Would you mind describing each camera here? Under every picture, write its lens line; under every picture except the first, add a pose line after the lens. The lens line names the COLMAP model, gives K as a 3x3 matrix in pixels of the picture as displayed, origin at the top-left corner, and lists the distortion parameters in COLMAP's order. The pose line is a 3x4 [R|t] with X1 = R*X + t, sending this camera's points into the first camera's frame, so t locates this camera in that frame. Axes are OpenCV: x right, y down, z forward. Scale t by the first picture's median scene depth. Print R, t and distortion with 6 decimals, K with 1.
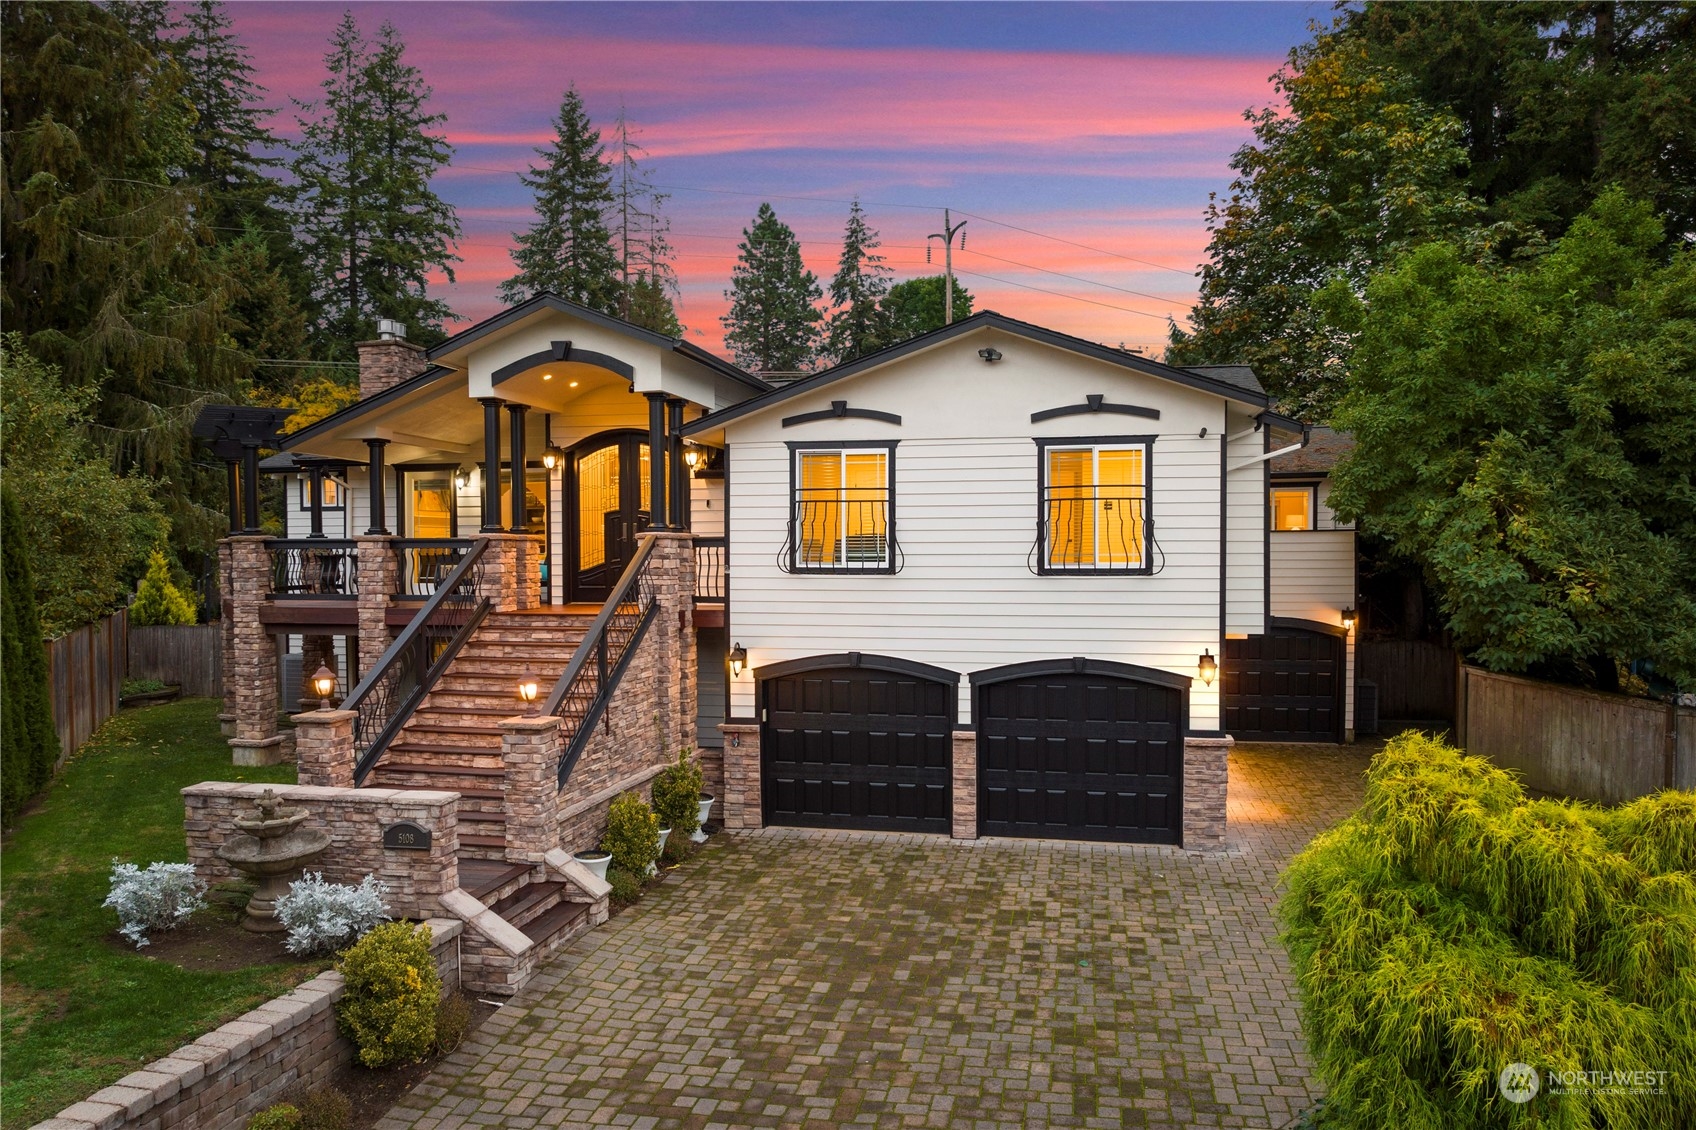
lens RADIAL K [[1171.9, 0, 863.7], [0, 1171.9, 574.6], [0, 0, 1]] dist [-0.037021, 0.005182]
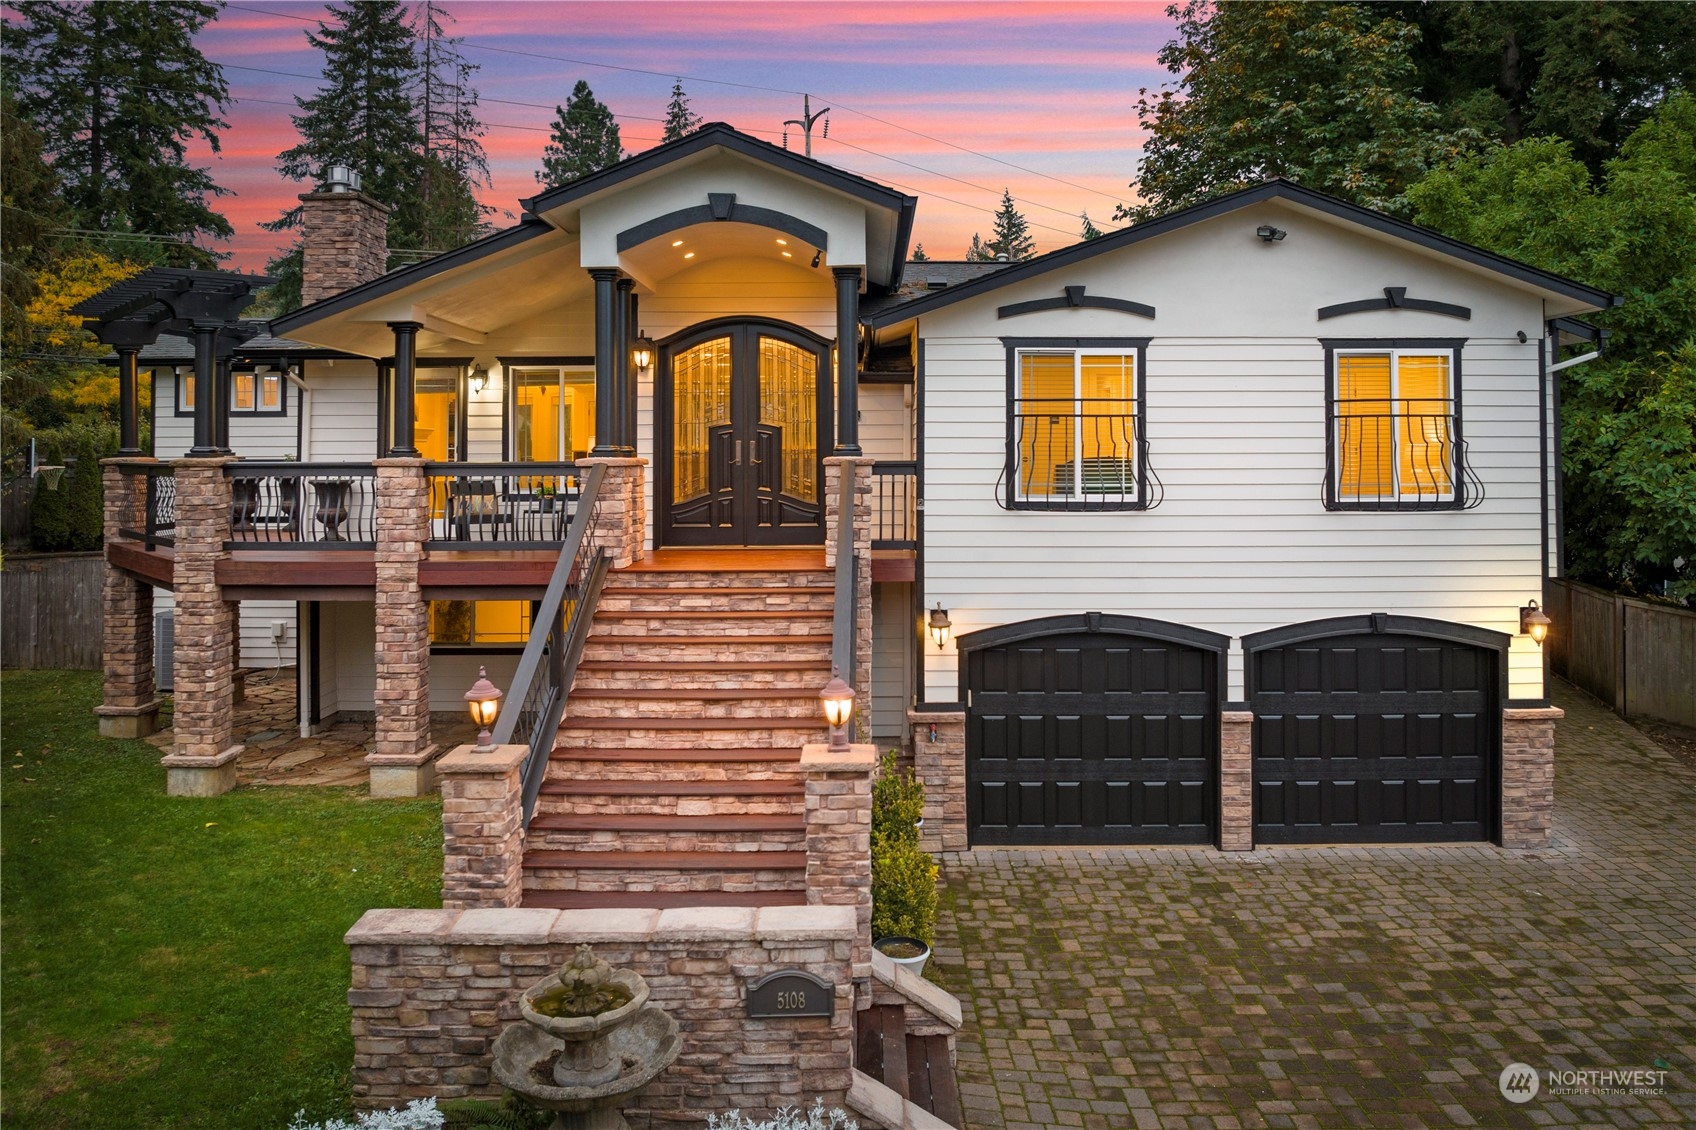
lens RADIAL K [[1171.9, 0, 810.7], [0, 1171.9, 411.7], [0, 0, 1]] dist [-0.037021, 0.005182]
pose [[0.981529, 0.006490, 0.191202, -0.330782], [0.003559, 0.998632, -0.052166, -0.025285], [-0.191279, 0.051883, 0.980163, 0.273636]]
